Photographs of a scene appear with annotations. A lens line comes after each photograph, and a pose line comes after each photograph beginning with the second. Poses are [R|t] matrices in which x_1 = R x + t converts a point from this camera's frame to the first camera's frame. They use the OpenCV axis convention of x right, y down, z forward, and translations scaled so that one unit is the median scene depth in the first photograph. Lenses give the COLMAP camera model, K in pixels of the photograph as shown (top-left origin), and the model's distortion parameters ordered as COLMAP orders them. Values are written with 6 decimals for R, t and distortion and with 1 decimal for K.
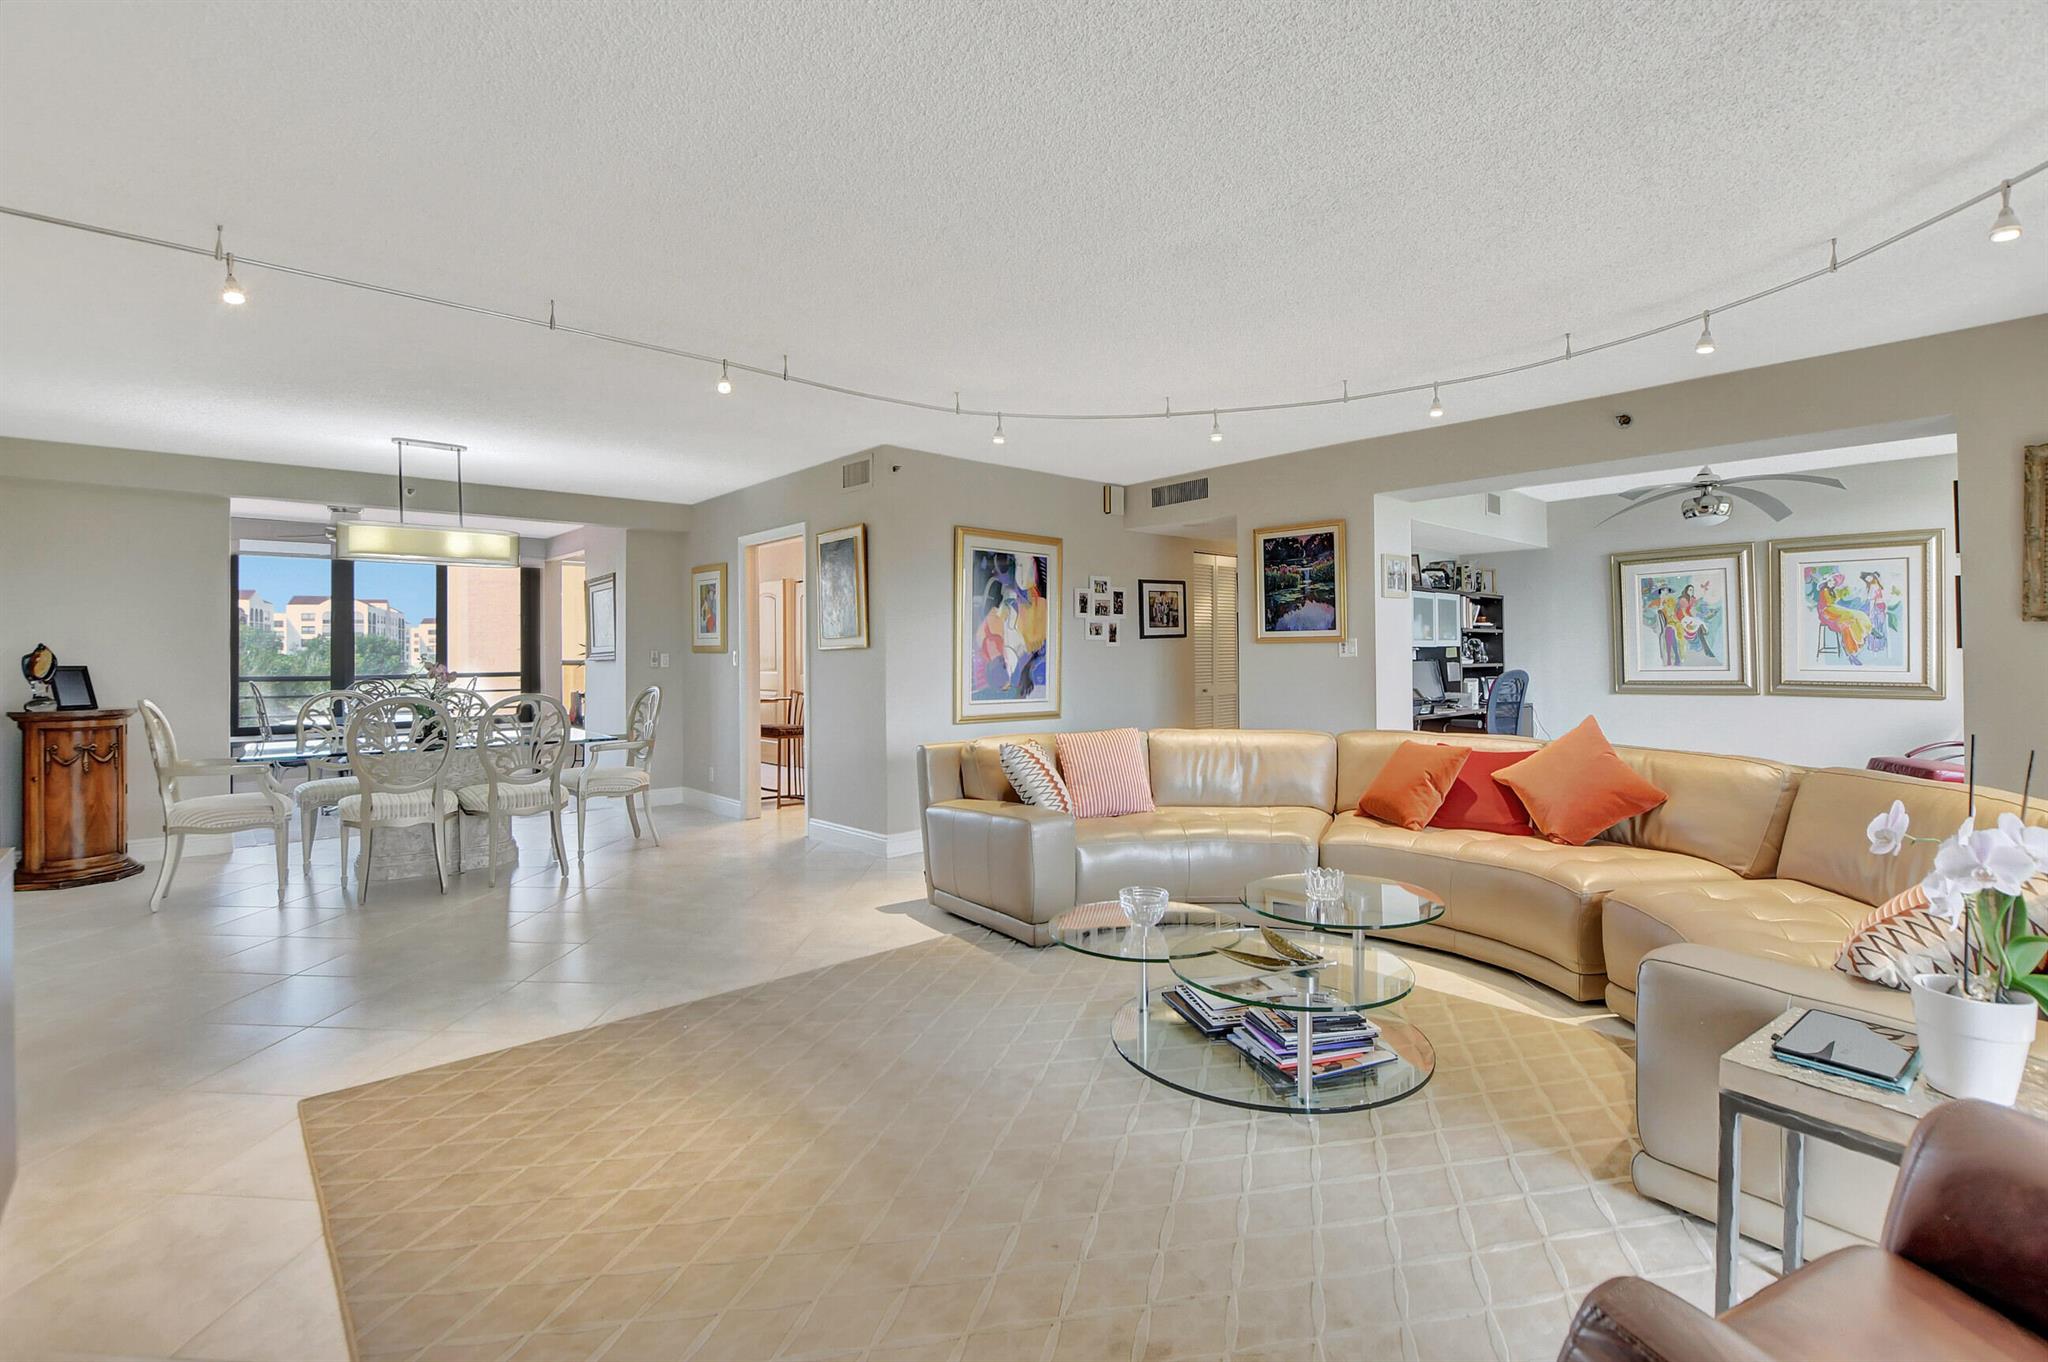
lens RADIAL K [[925.7, 0, 1020.2], [0, 925.7, 669.4], [0, 0, 1]] dist [-0.030813, 0.004225]
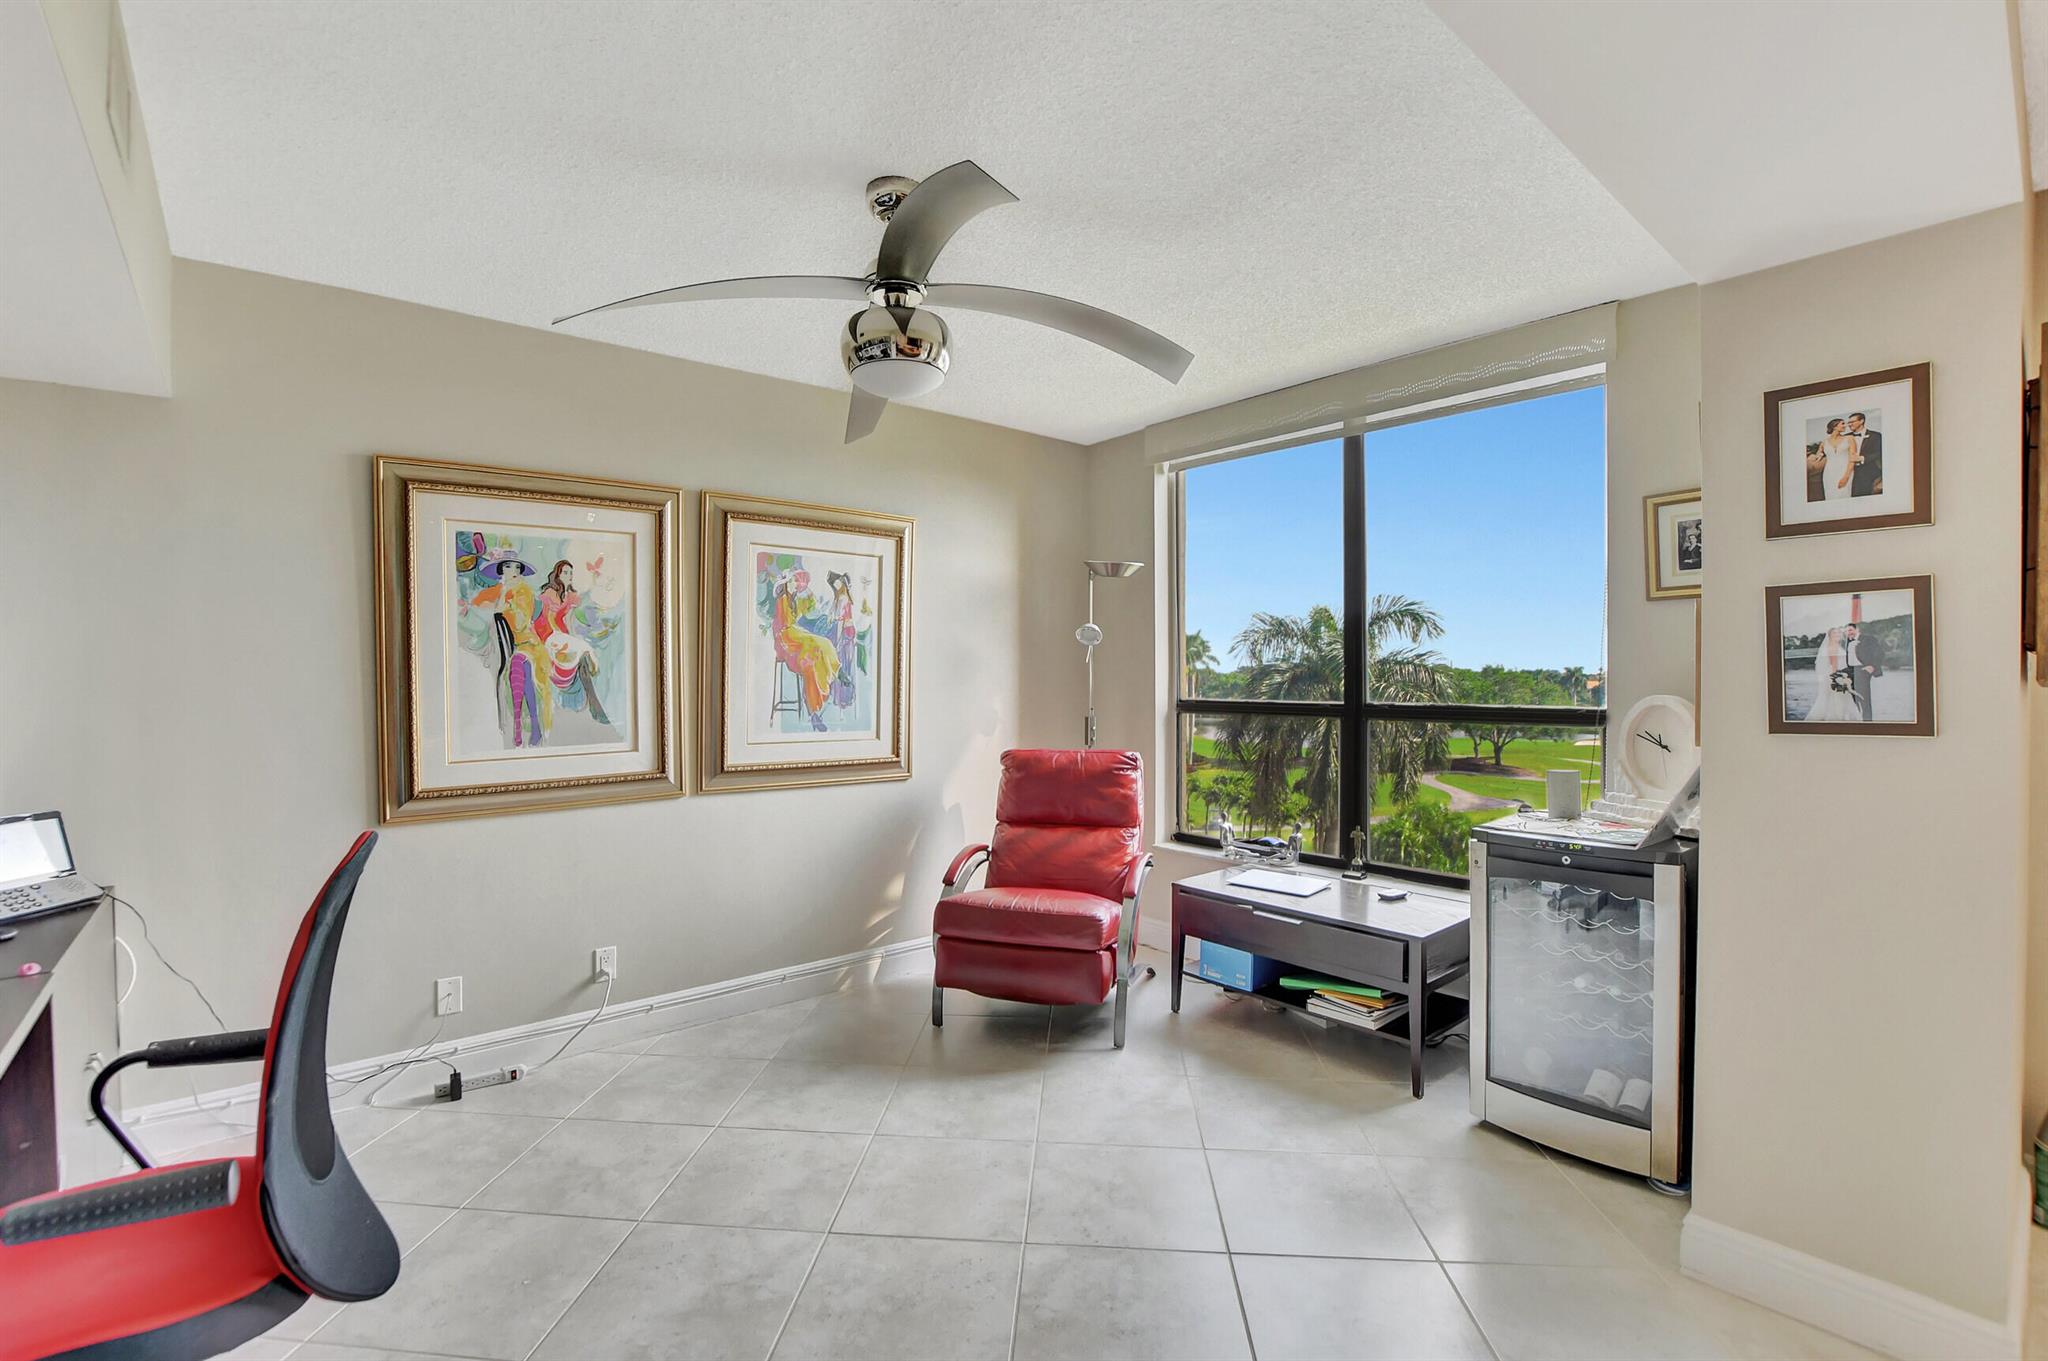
lens RADIAL K [[925.7, 0, 995.2], [0, 925.7, 690.1], [0, 0, 1]] dist [-0.030813, 0.004225]
pose [[0.051892, -0.008125, 0.998620, 0.349713], [0.016425, 0.999839, 0.007281, -0.034866], [-0.998518, 0.016024, 0.052017, 0.891318]]
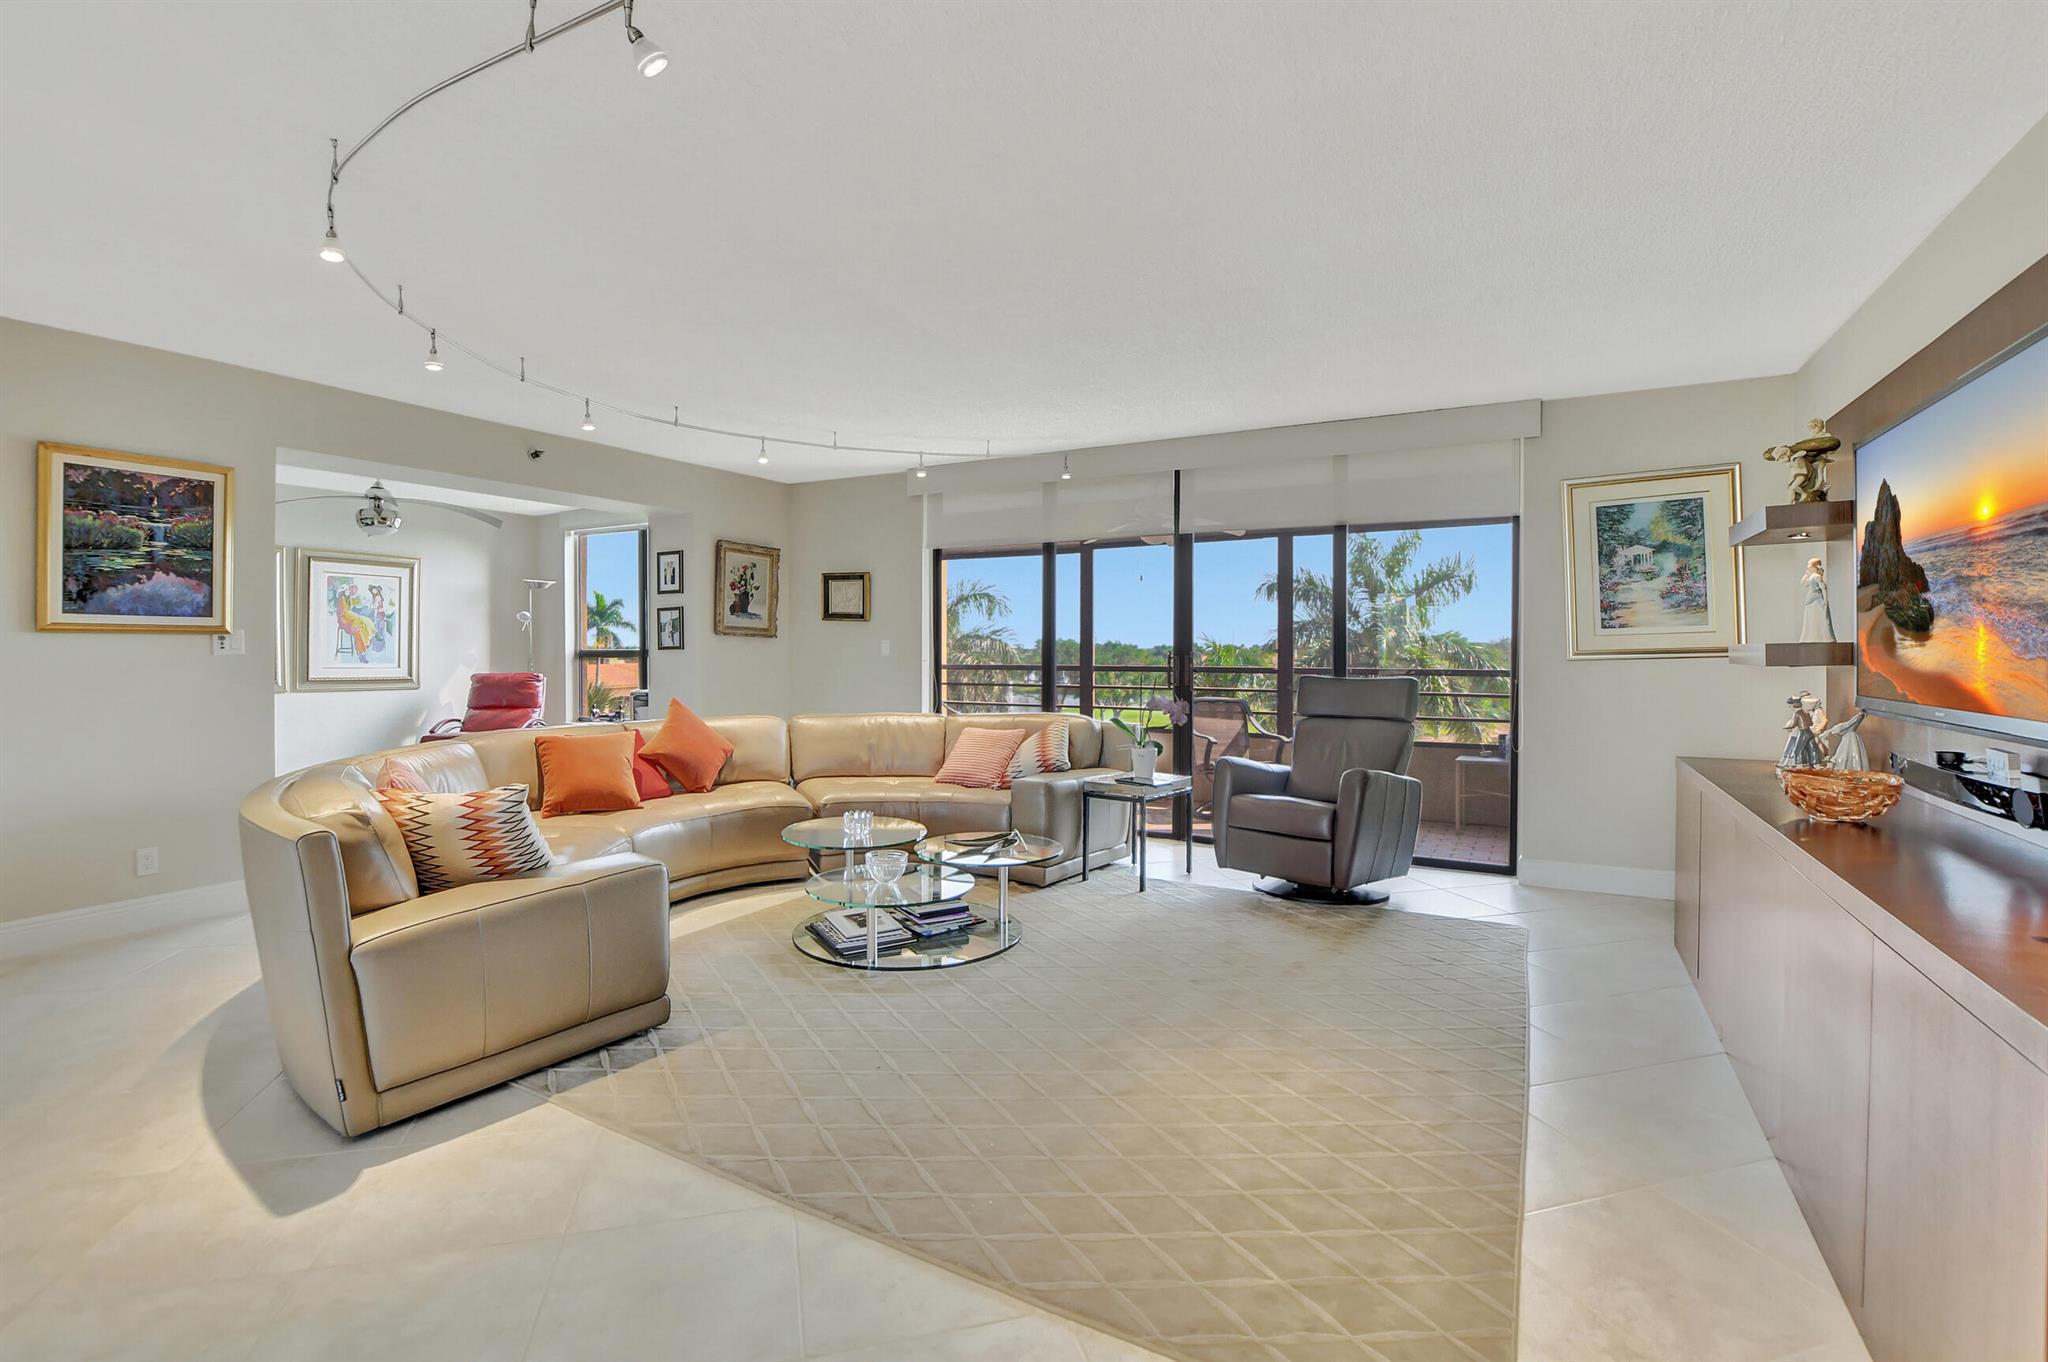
lens RADIAL K [[925.7, 0, 1011.7], [0, 925.7, 662.5], [0, 0, 1]] dist [-0.030813, 0.004225]
pose [[-0.309793, -0.005044, 0.950791, -0.495763], [0.017479, 0.999787, 0.011000, -0.003863], [-0.950643, 0.020027, -0.309639, 0.586860]]
